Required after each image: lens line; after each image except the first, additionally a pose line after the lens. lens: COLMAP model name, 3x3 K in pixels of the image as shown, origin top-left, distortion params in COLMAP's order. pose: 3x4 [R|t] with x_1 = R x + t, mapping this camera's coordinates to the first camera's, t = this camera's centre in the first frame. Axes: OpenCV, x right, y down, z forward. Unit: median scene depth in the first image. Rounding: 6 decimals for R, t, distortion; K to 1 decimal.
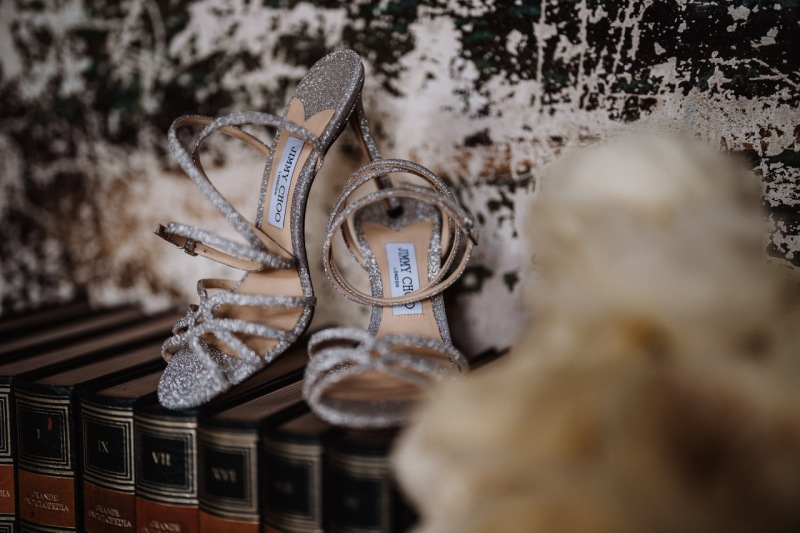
lens RADIAL K [[1160.2, 0, 400.0], [0, 1160.2, 266.5], [0, 0, 1]] dist [-0.149360, 1.501420]
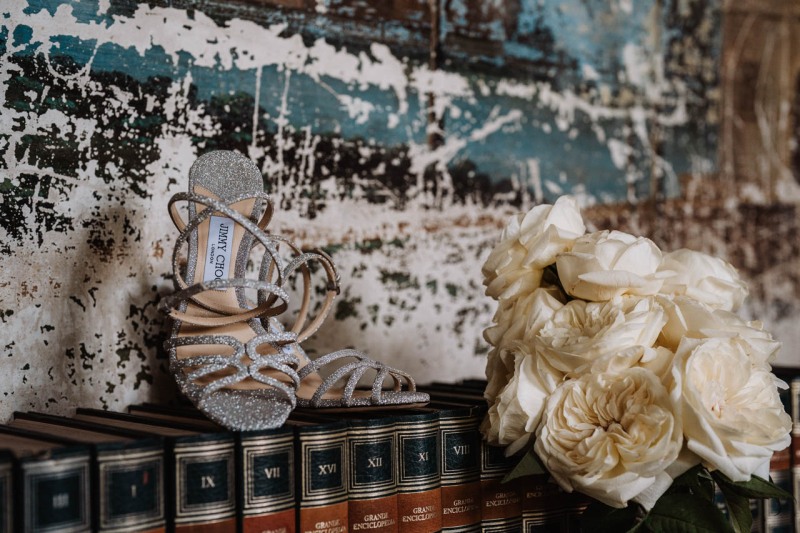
lens RADIAL K [[1160.2, 0, 400.0], [0, 1160.2, 266.5], [0, 0, 1]] dist [-0.149360, 1.501420]
pose [[0.422845, 0.004404, 0.906192, -1.045777], [0.158246, 0.984264, -0.078624, 0.062294], [-0.892278, 0.176647, 0.415494, 0.313658]]
